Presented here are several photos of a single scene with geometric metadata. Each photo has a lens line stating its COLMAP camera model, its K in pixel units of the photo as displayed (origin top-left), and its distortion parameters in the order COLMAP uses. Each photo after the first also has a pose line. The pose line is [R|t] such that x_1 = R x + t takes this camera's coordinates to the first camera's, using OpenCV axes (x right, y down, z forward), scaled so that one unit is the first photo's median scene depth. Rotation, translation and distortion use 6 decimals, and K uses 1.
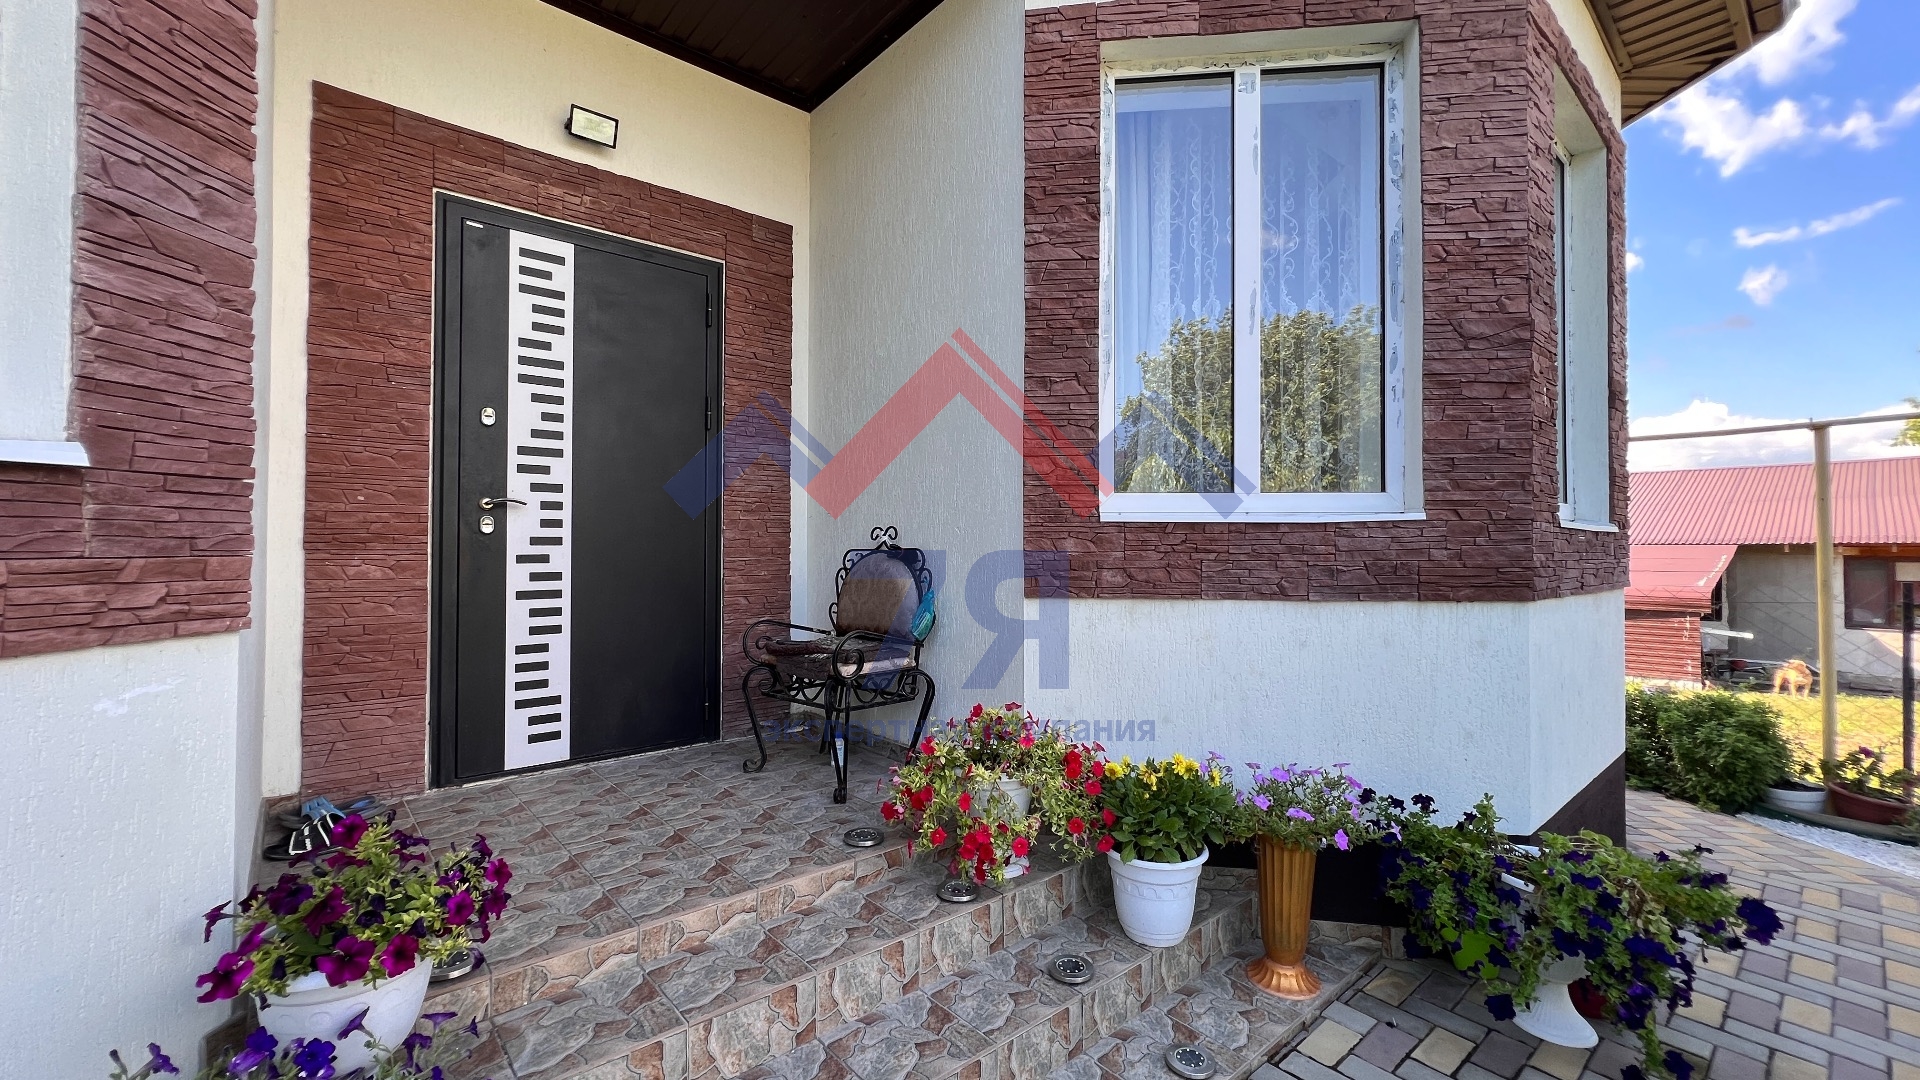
lens RADIAL K [[772.4, 0, 962.1], [0, 772.4, 534.5], [0, 0, 1]] dist [-0.006076, 0.001405]
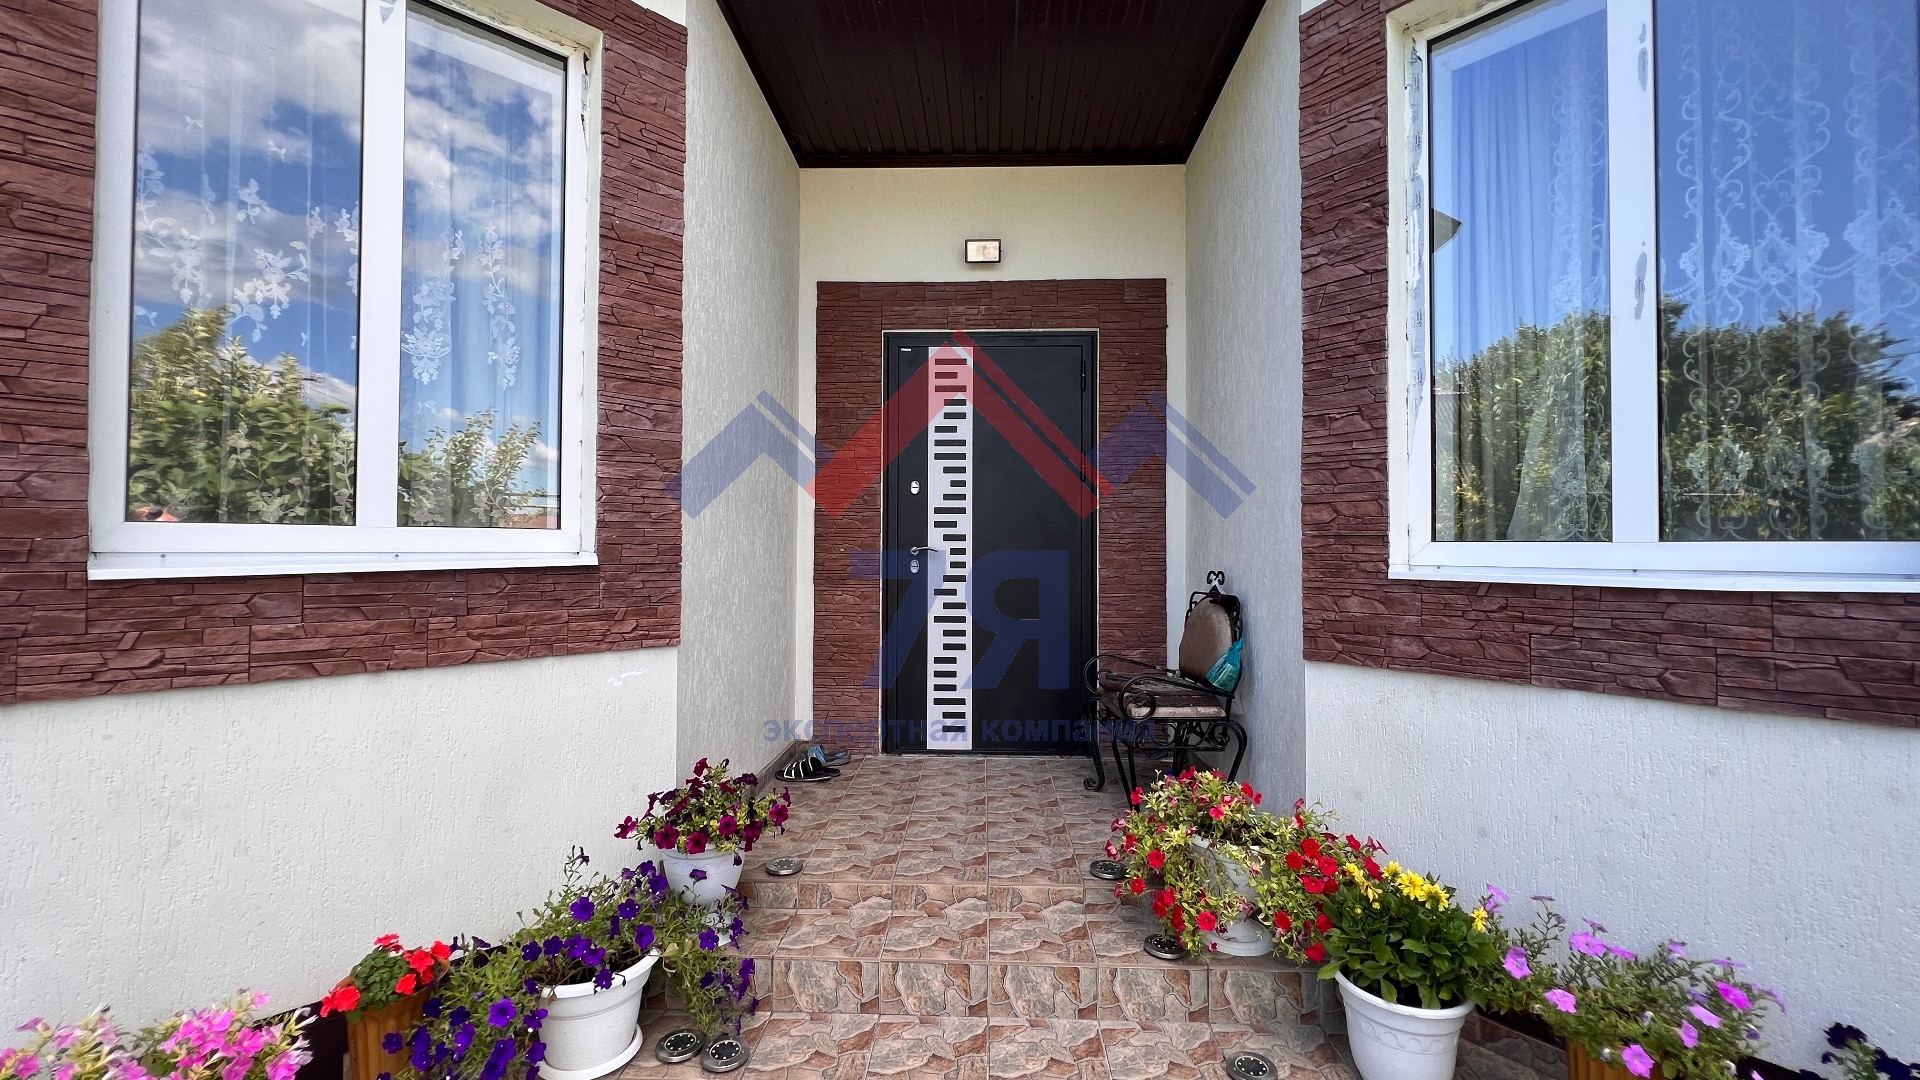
lens RADIAL K [[772.4, 0, 956.5], [0, 772.4, 535.4], [0, 0, 1]] dist [-0.006076, 0.001405]
pose [[0.728714, -0.012095, -0.684711, 0.406230], [0.005535, 0.999915, -0.011773, -0.056001], [0.684796, 0.004789, 0.728719, 0.057796]]
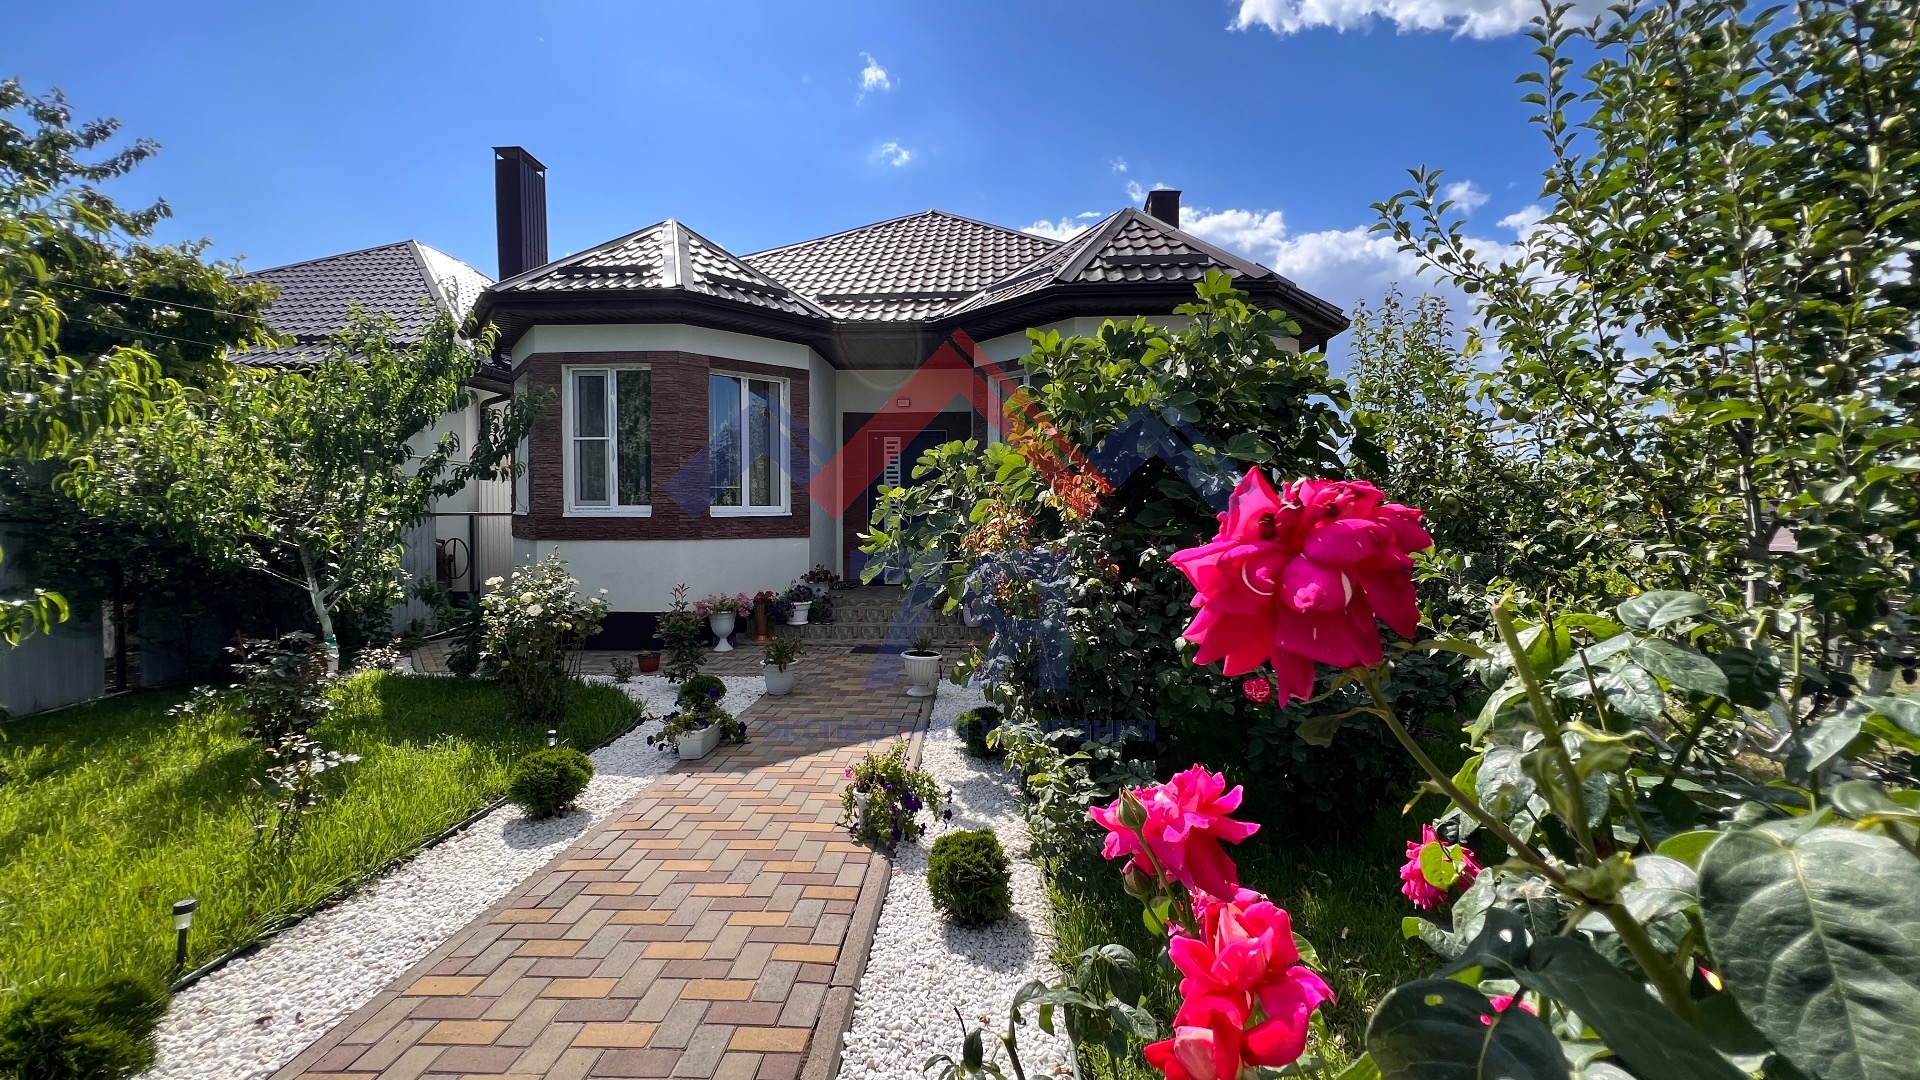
lens RADIAL K [[772.4, 0, 960.6], [0, 772.4, 541.7], [0, 0, 1]] dist [-0.006076, 0.001405]
pose [[0.724668, 0.027225, -0.688560, 2.435600], [0.001692, 0.999146, 0.041286, -0.056040], [0.689096, -0.031084, 0.724003, -1.559027]]
